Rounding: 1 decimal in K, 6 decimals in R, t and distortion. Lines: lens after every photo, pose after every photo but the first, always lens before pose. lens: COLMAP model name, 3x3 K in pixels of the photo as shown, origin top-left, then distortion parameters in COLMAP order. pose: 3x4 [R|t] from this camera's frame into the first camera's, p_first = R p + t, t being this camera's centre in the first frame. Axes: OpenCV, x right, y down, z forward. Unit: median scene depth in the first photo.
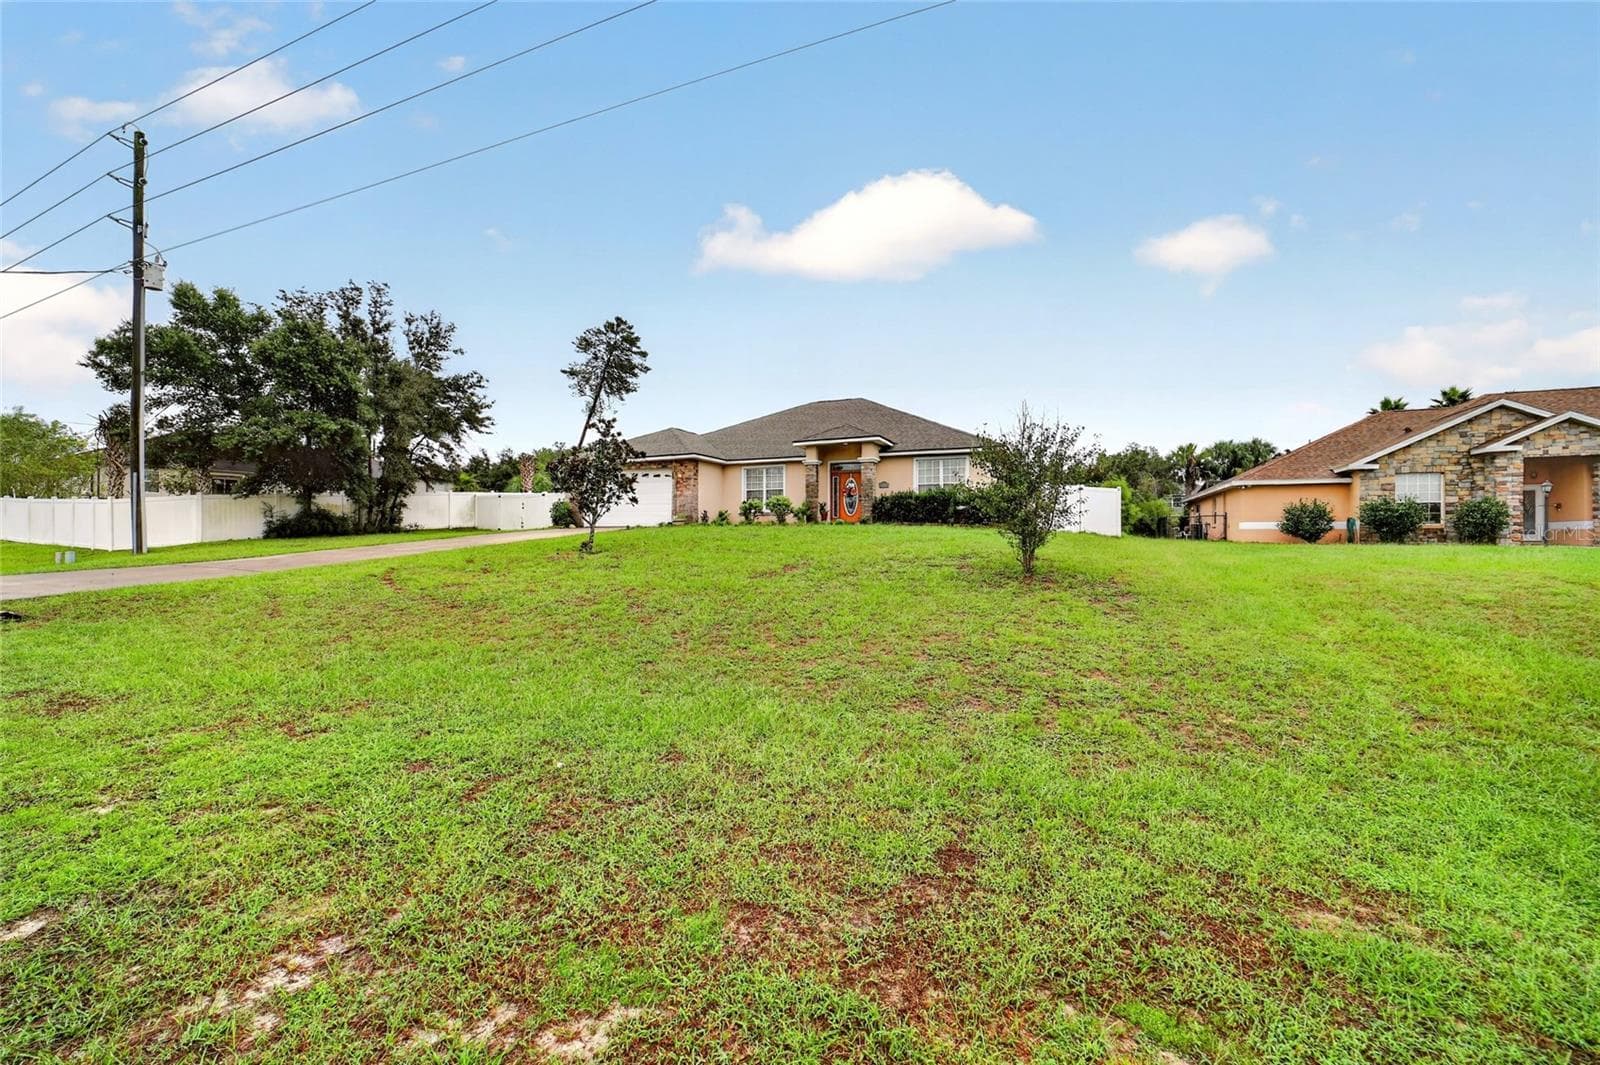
lens RADIAL K [[622.6, 0, 812.2], [0, 622.6, 532.4], [0, 0, 1]] dist [-0.036592, 0.009983]
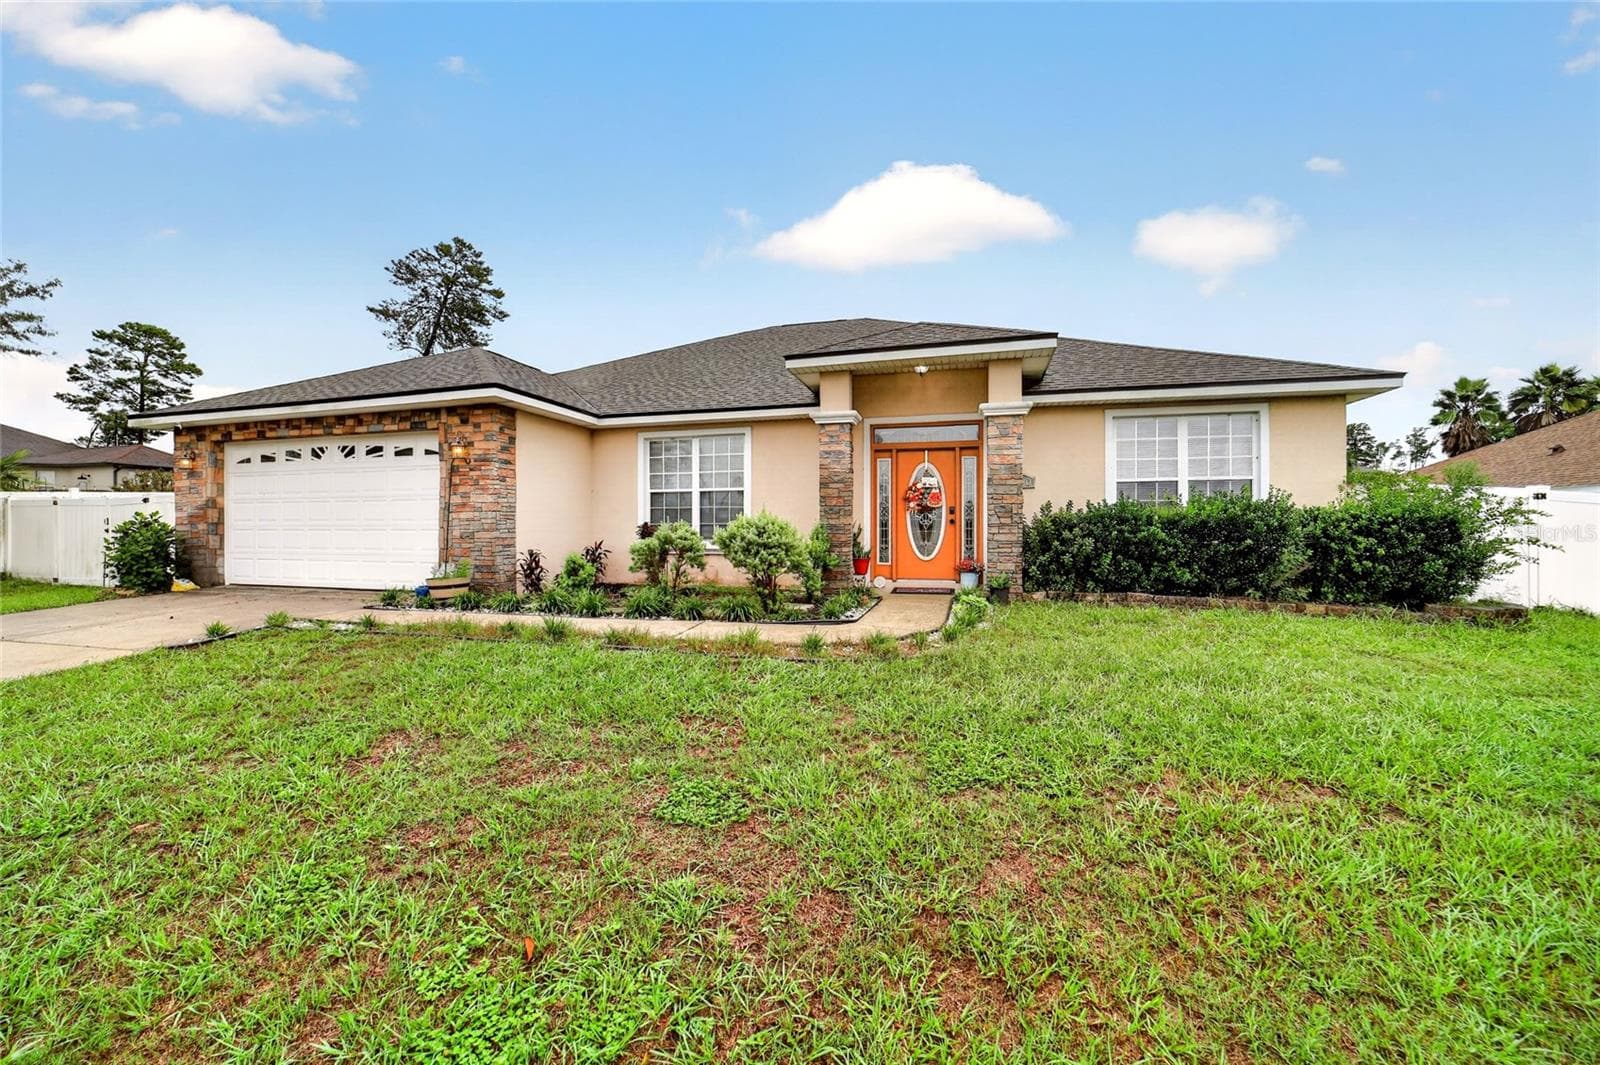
lens RADIAL K [[622.6, 0, 812.2], [0, 622.6, 532.4], [0, 0, 1]] dist [-0.036592, 0.009983]
pose [[0.987560, -0.005302, 0.157155, -0.067286], [0.003675, 0.999937, 0.010643, -0.046708], [-0.157201, -0.009933, 0.987517, 0.604636]]
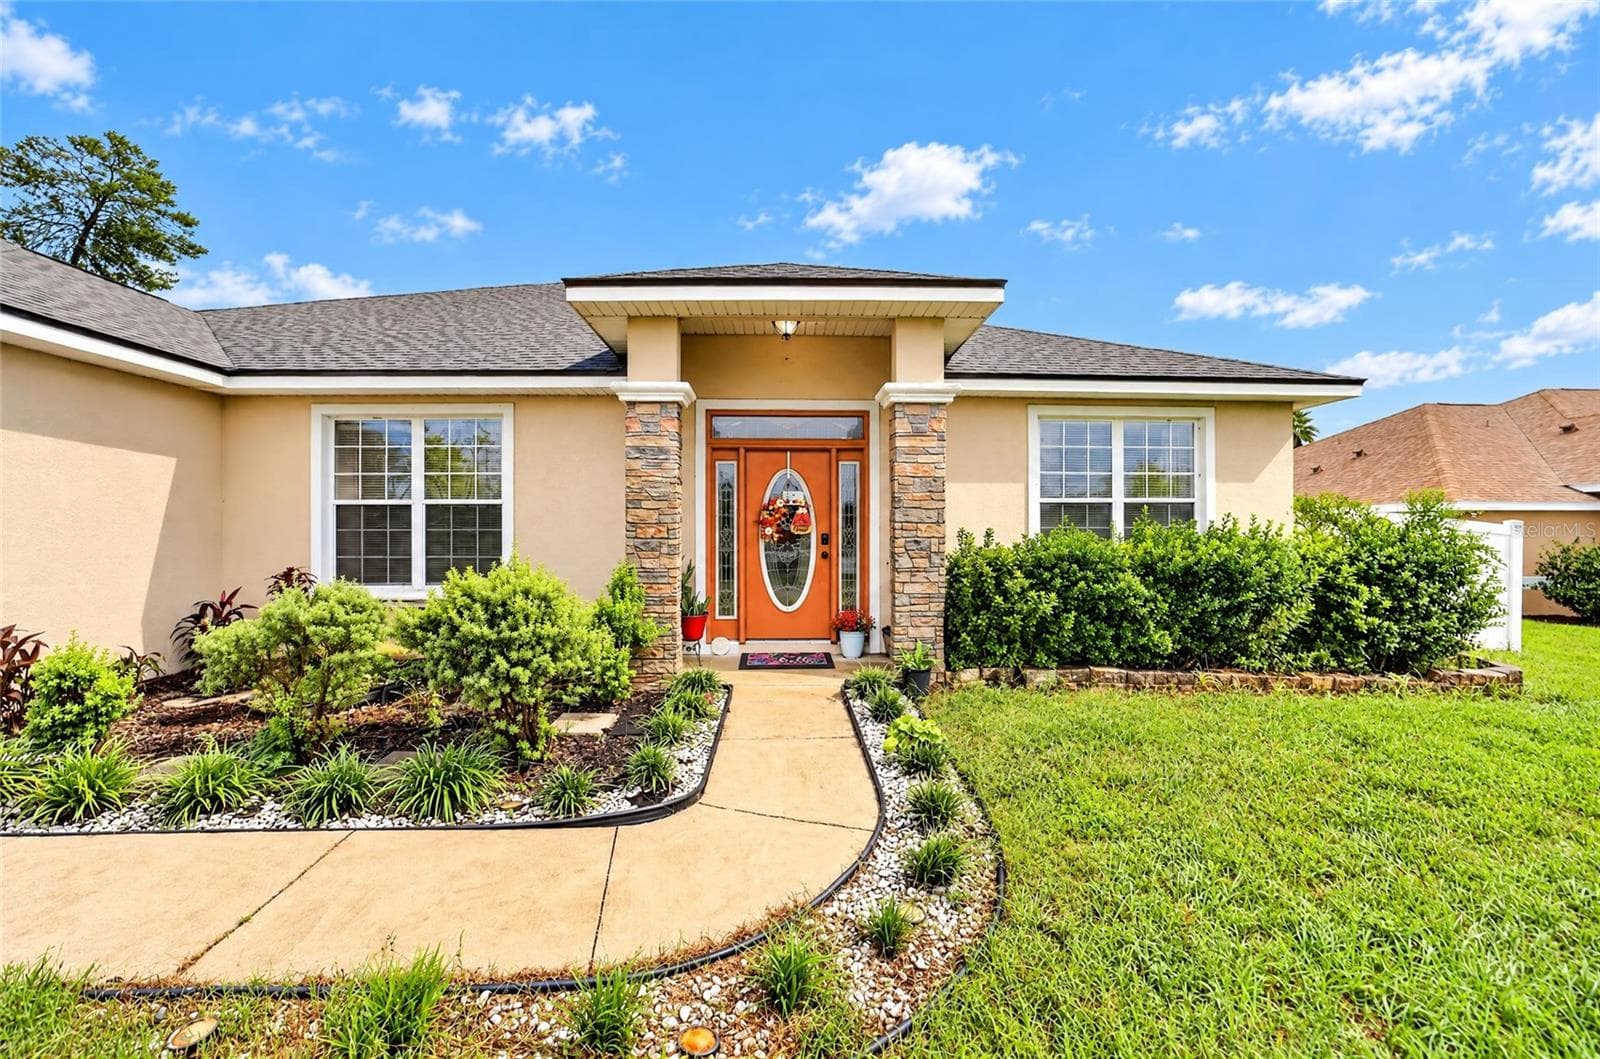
lens RADIAL K [[622.6, 0, 812.2], [0, 622.6, 529.4], [0, 0, 1]] dist [-0.036592, 0.009983]
pose [[0.896845, -0.005588, 0.442309, -0.045703], [0.001301, 0.999949, 0.009994, -0.061806], [-0.442342, -0.008388, 0.896807, 0.726611]]
